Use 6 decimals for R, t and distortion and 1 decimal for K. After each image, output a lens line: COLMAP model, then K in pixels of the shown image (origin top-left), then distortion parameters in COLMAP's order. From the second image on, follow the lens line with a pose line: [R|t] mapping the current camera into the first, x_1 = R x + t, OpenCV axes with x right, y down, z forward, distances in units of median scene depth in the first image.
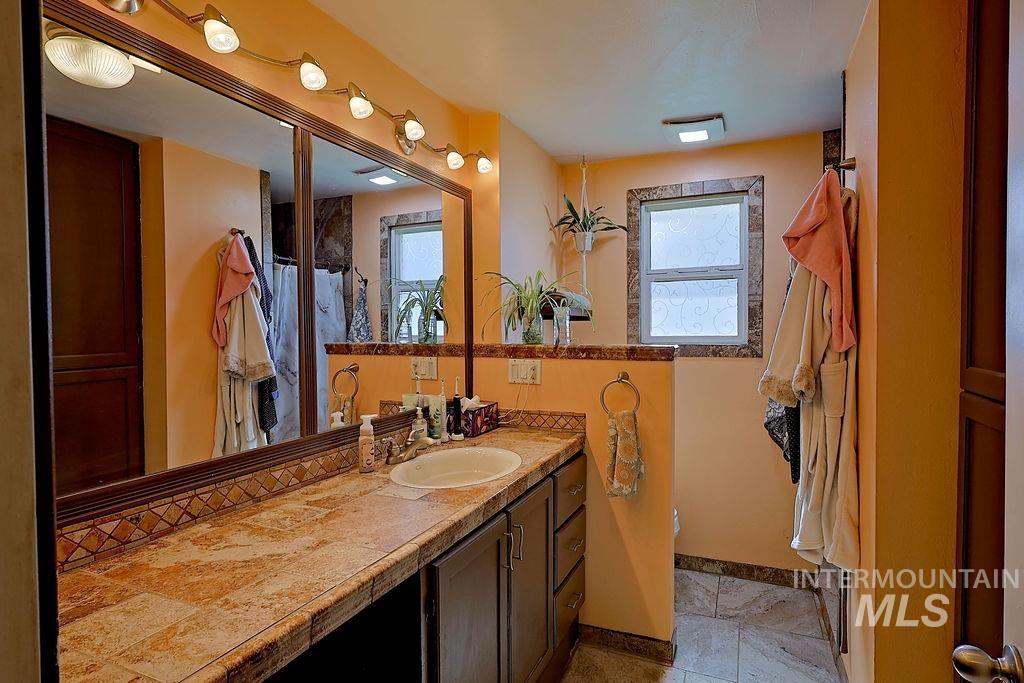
lens RADIAL K [[522.9, 0, 530.0], [0, 522.9, 342.0], [0, 0, 1]] dist [0.000610, 0.000288]
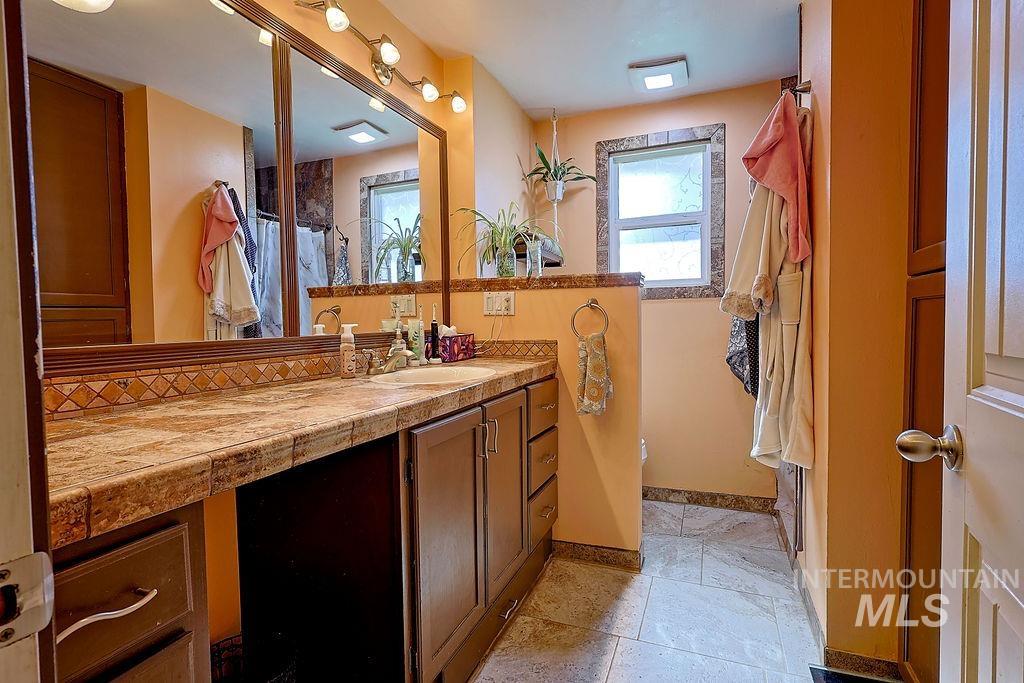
lens RADIAL K [[497.7, 0, 514.5], [0, 497.7, 343.7], [0, 0, 1]] dist [0.000275, 0.001656]
pose [[0.999835, -0.008486, 0.016051, 0.004138], [0.008248, 0.999855, 0.014880, 0.126532], [-0.016175, -0.014745, 0.999760, -0.000789]]
